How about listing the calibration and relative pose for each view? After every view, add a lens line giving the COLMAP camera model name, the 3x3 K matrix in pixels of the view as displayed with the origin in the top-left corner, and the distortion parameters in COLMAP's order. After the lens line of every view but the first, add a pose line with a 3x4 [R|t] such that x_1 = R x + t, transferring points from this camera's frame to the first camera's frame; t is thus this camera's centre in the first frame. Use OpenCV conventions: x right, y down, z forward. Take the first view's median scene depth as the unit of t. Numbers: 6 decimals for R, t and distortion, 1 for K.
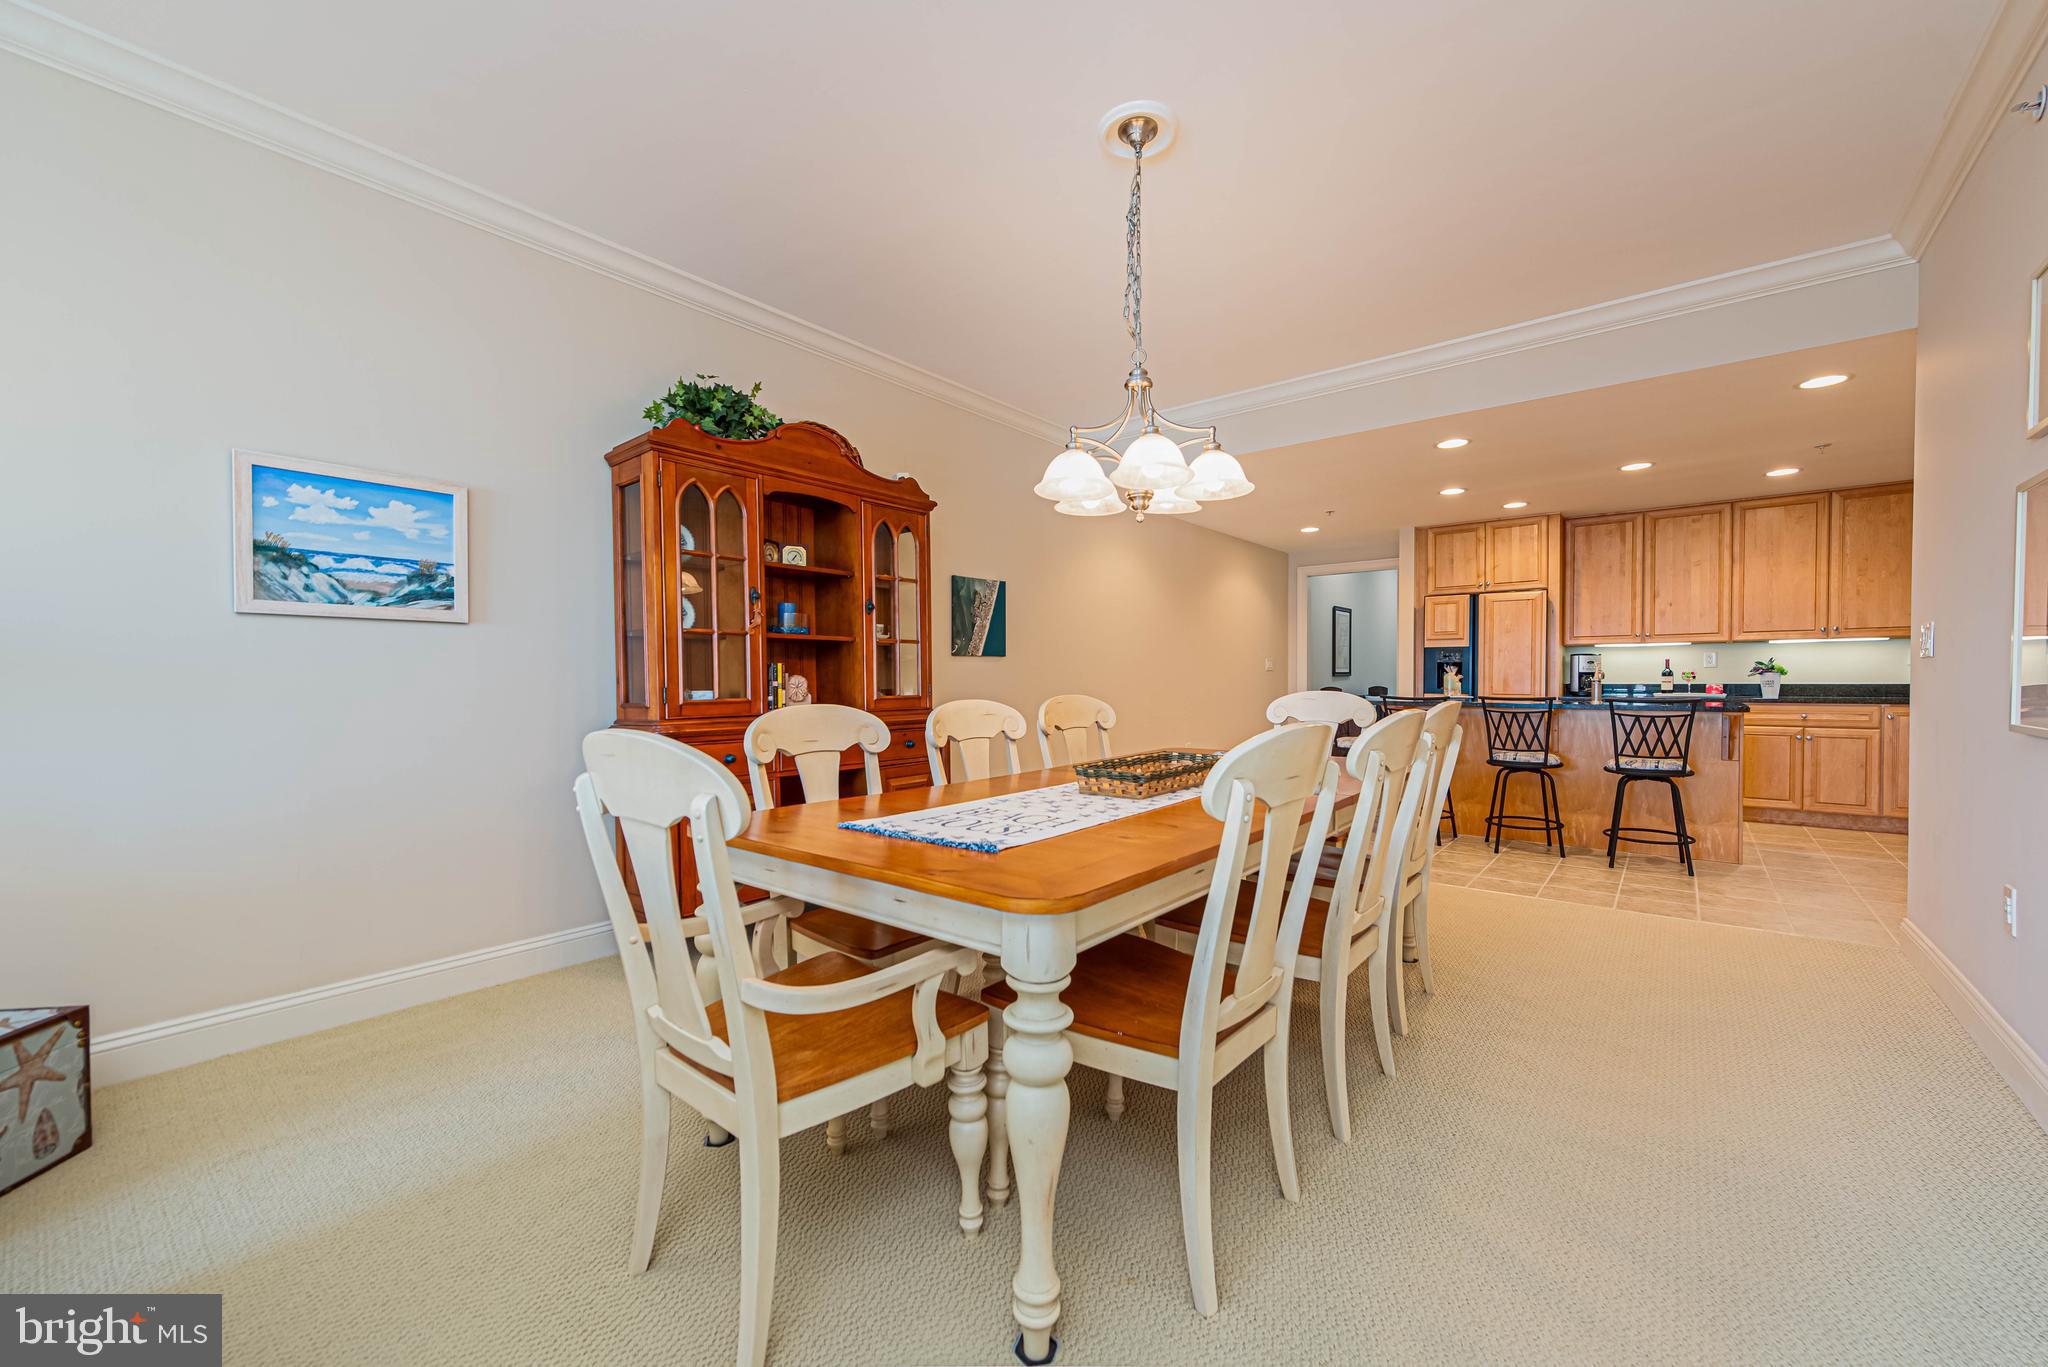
lens RADIAL K [[810.1, 0, 1028.8], [0, 810.1, 694.2], [0, 0, 1]] dist [0.001530, -0.000240]
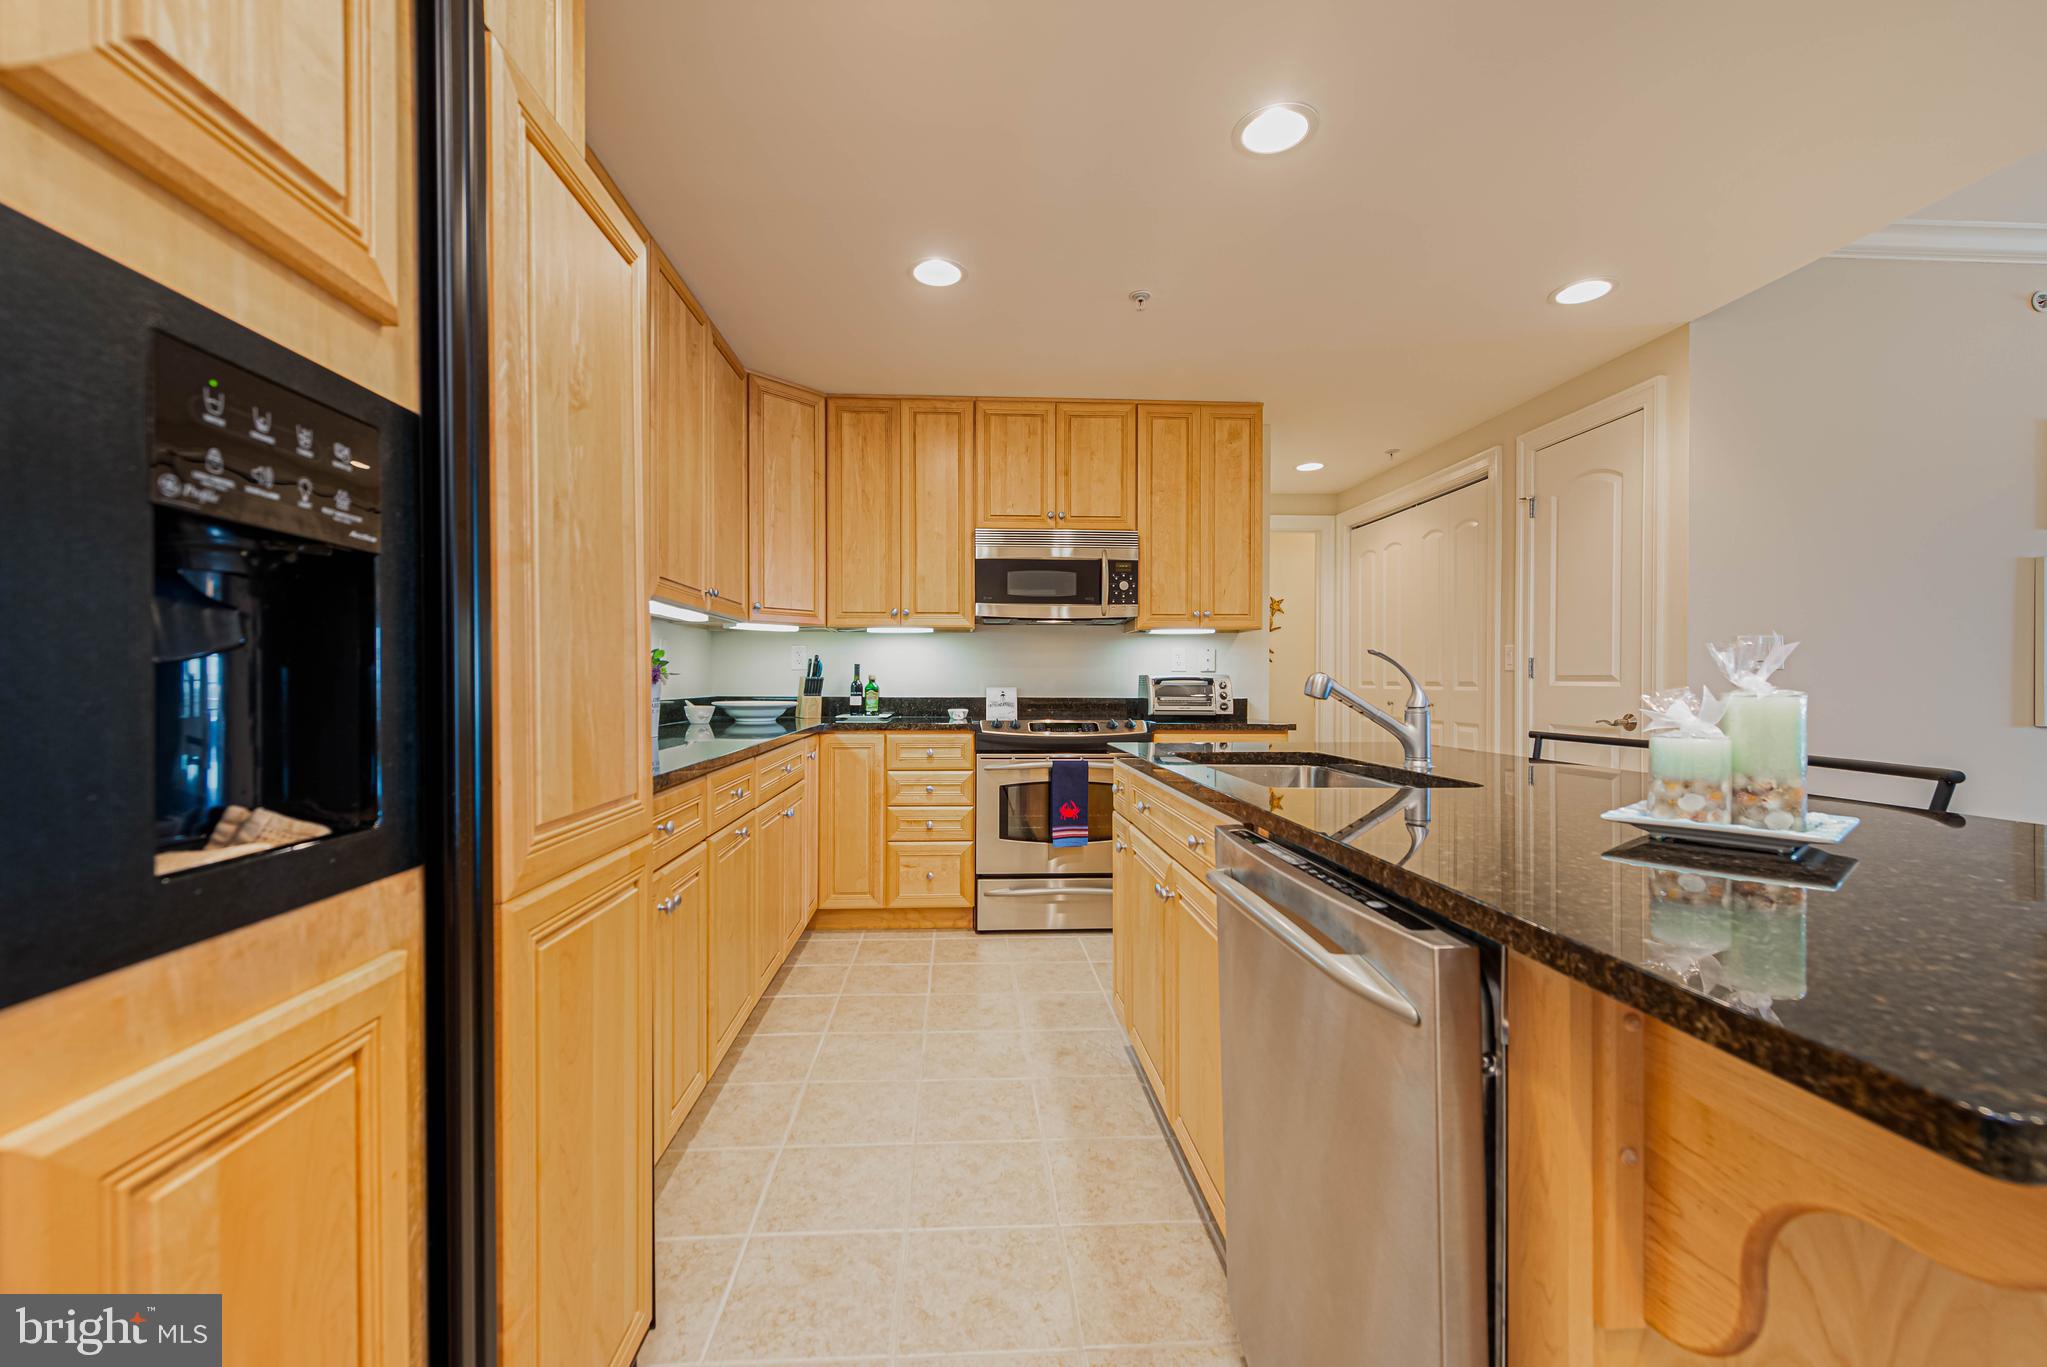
lens RADIAL K [[819.6, 0, 1010.1], [0, 819.6, 681.4], [0, 0, 1]] dist [0.016731, -0.000007]
pose [[-0.674057, 0.000016, 0.738679, 0.505438], [0.012735, 0.999852, 0.011599, -0.030127], [-0.738570, 0.017225, -0.673957, 1.249296]]
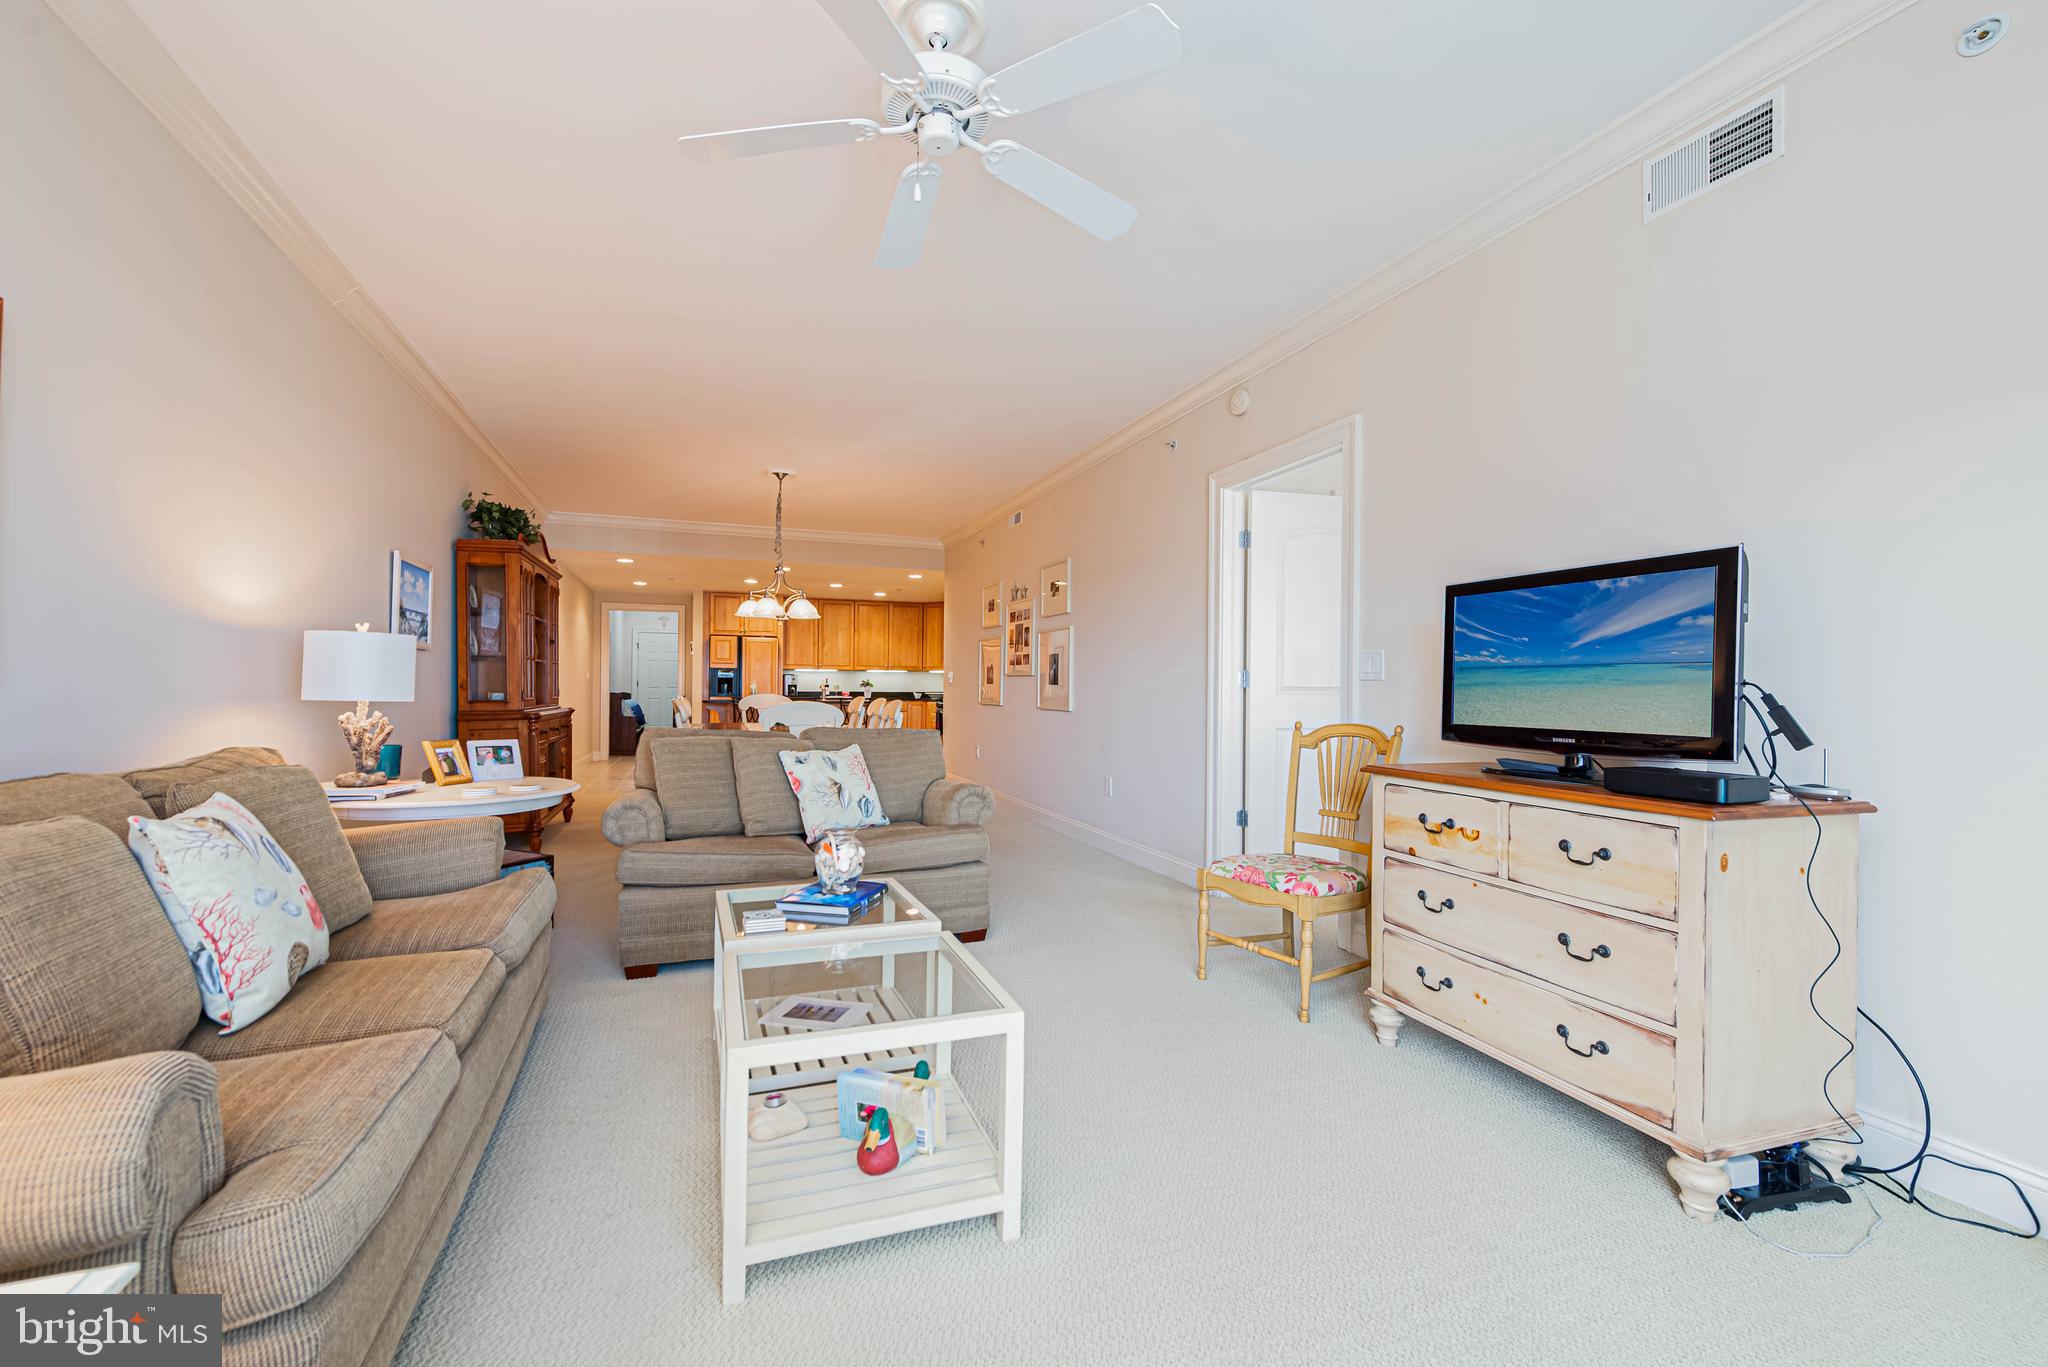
lens RADIAL K [[846.6, 0, 1024.0], [0, 846.6, 683.5], [0, 0, 1]] dist [0.000473, 0.000001]
pose [[0.501710, 0.012302, 0.864948, -0.796247], [0.006266, 0.999821, -0.017855, 0.008122], [-0.865013, 0.014378, 0.501543, -0.445058]]
